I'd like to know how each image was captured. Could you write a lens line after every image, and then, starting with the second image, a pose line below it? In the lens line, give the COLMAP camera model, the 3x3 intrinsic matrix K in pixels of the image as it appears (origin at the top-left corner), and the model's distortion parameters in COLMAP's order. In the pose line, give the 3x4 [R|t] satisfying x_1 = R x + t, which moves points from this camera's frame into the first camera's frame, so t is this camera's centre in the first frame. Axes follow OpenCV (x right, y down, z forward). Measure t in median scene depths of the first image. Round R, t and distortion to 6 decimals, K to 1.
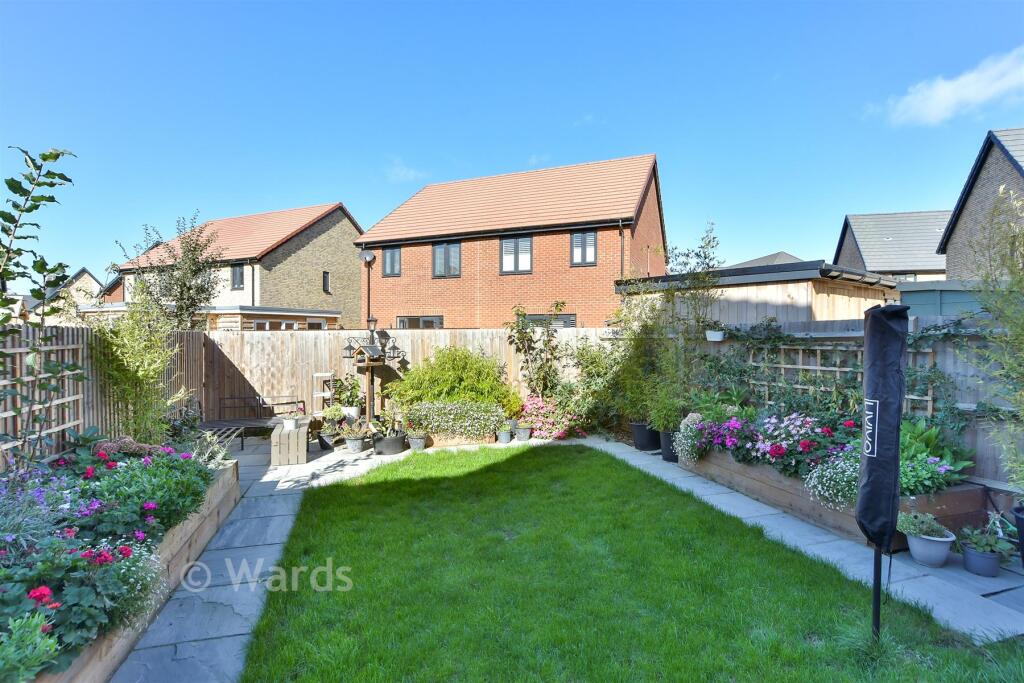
lens RADIAL K [[506.2, 0, 538.9], [0, 506.2, 343.4], [0, 0, 1]] dist [-0.015400, 0.000432]
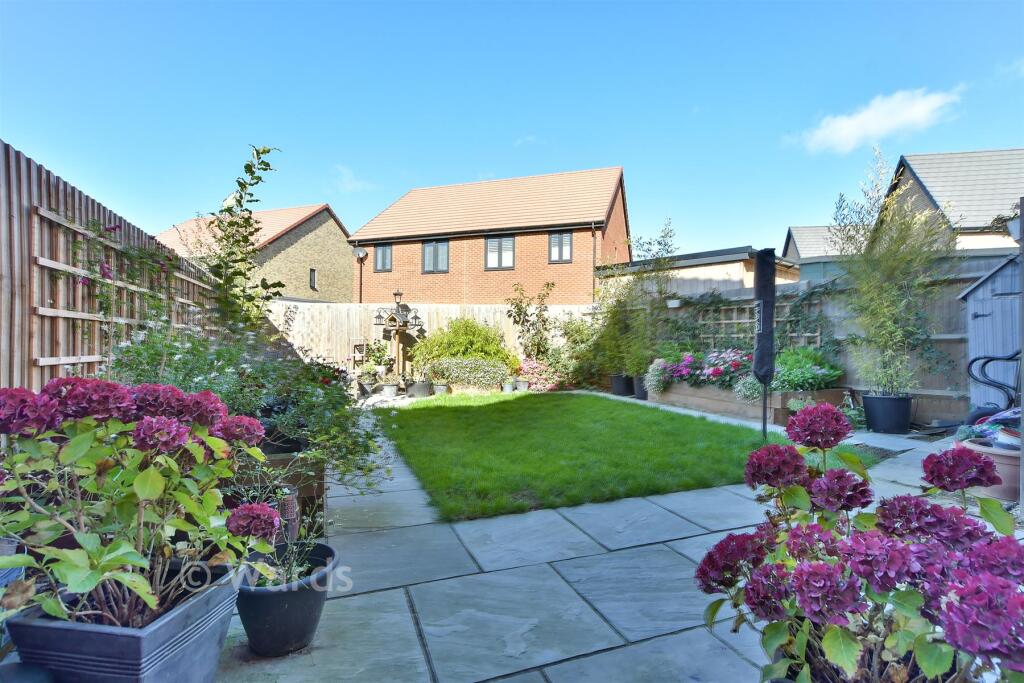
lens RADIAL K [[506.2, 0, 538.9], [0, 506.2, 343.4], [0, 0, 1]] dist [-0.015400, 0.000432]
pose [[0.997208, 0.003847, 0.074574, -0.076524], [-0.002307, 0.999783, -0.020726, 0.089420], [-0.074637, 0.020496, 0.997000, -0.216730]]
